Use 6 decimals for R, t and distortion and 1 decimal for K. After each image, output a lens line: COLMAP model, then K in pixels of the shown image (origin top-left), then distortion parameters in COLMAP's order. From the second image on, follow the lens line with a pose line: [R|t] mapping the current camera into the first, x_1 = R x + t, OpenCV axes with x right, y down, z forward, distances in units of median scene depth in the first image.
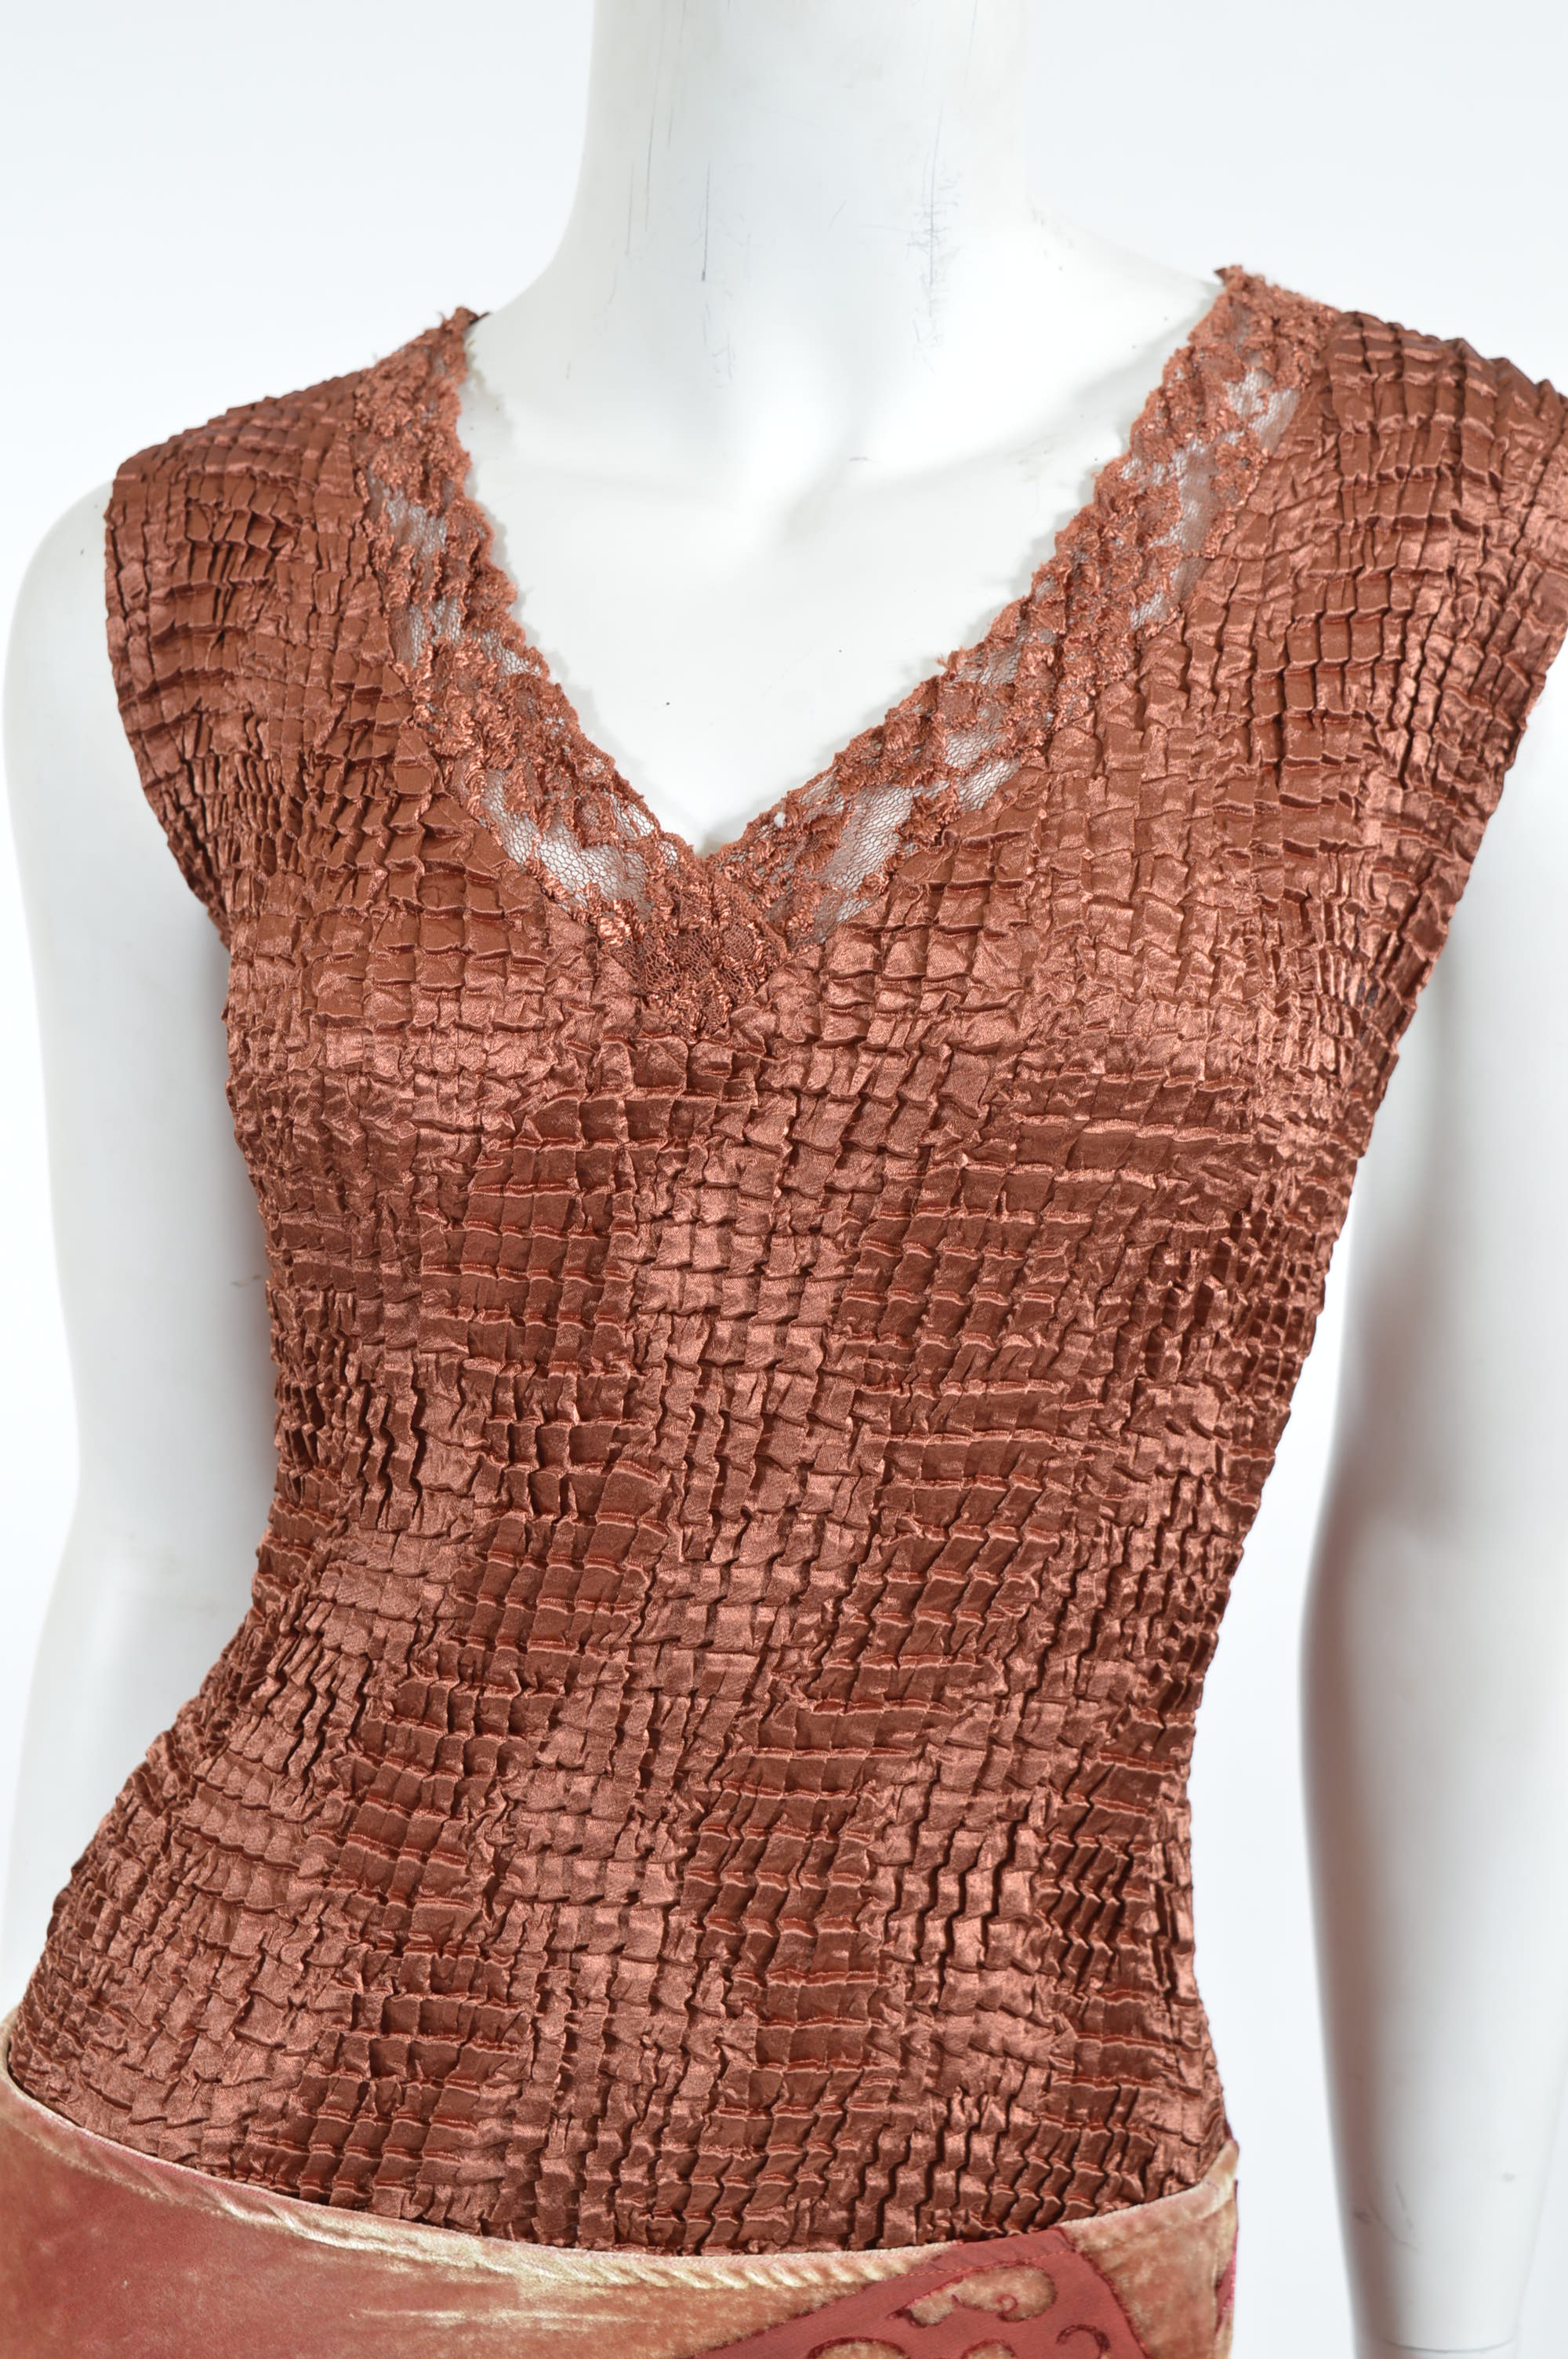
lens RADIAL K [[4141.5, 0, 784.0], [0, 4141.5, 1179.5], [0, 0, 1]] dist [0.003687, -0.057050]
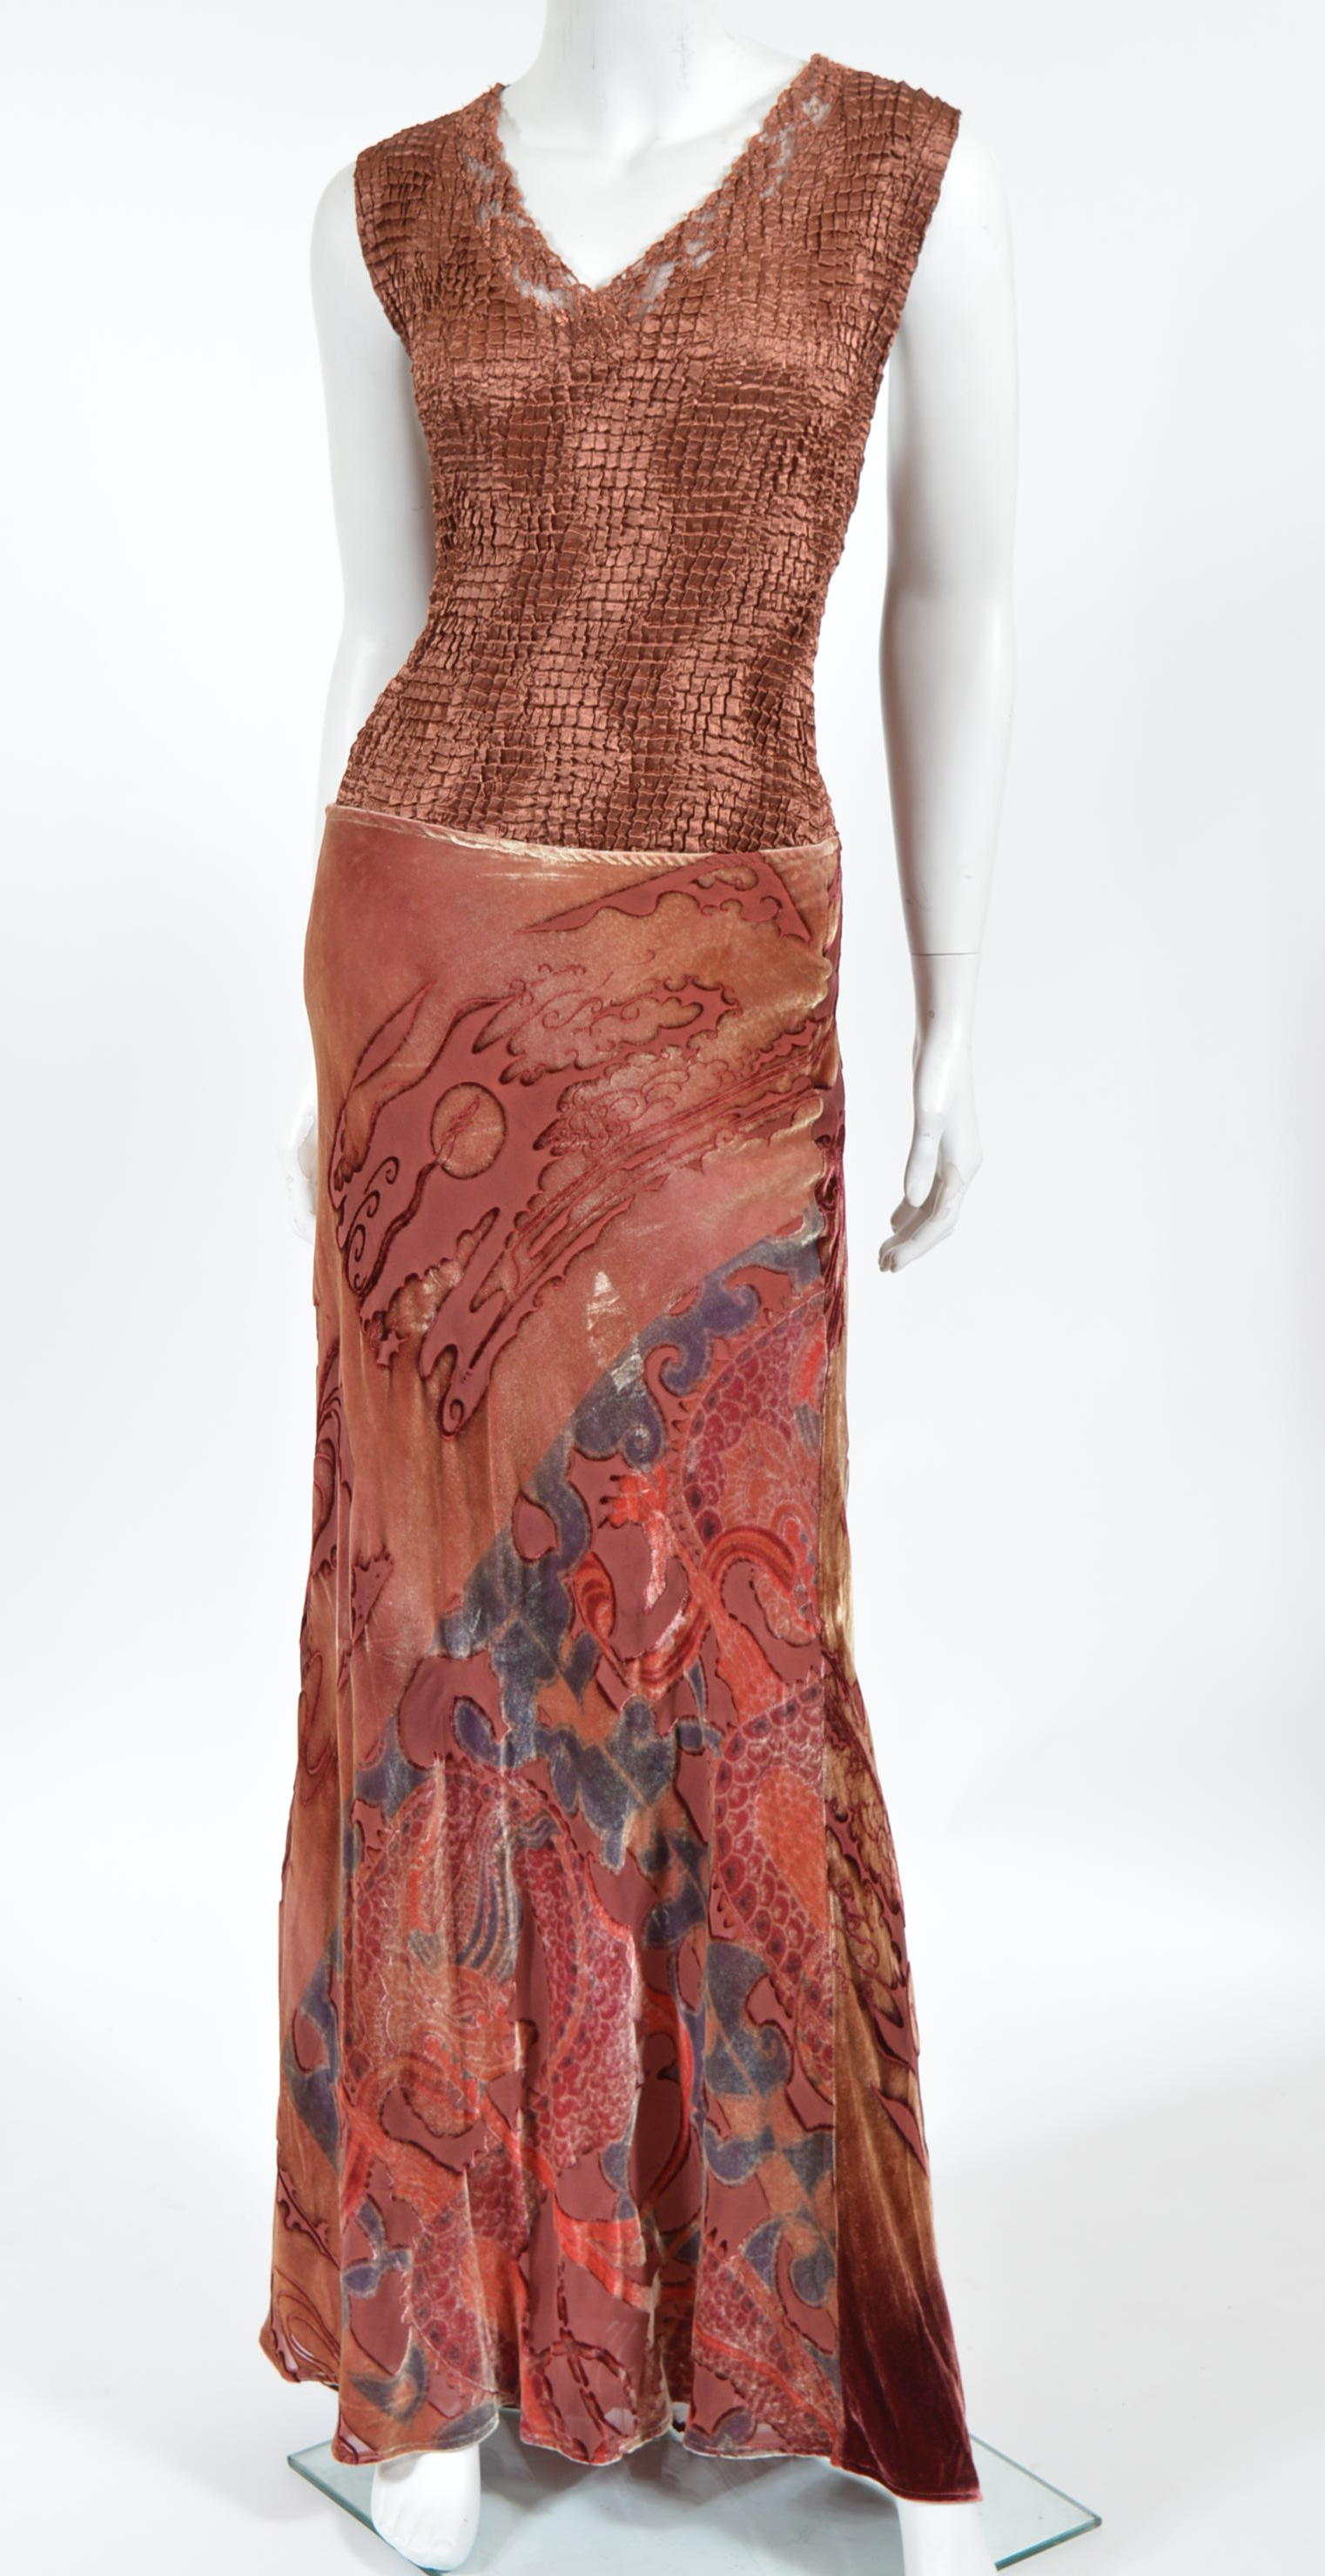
lens RADIAL K [[4599.3, 0, 662.5], [0, 4599.3, 1288.0], [0, 0, 1]] dist [-0.012029, 0.144628]
pose [[0.998337, -0.023902, -0.052461, 0.154993], [0.026606, 0.998321, 0.051459, 0.388797], [0.051143, -0.052769, 0.997296, -1.865567]]
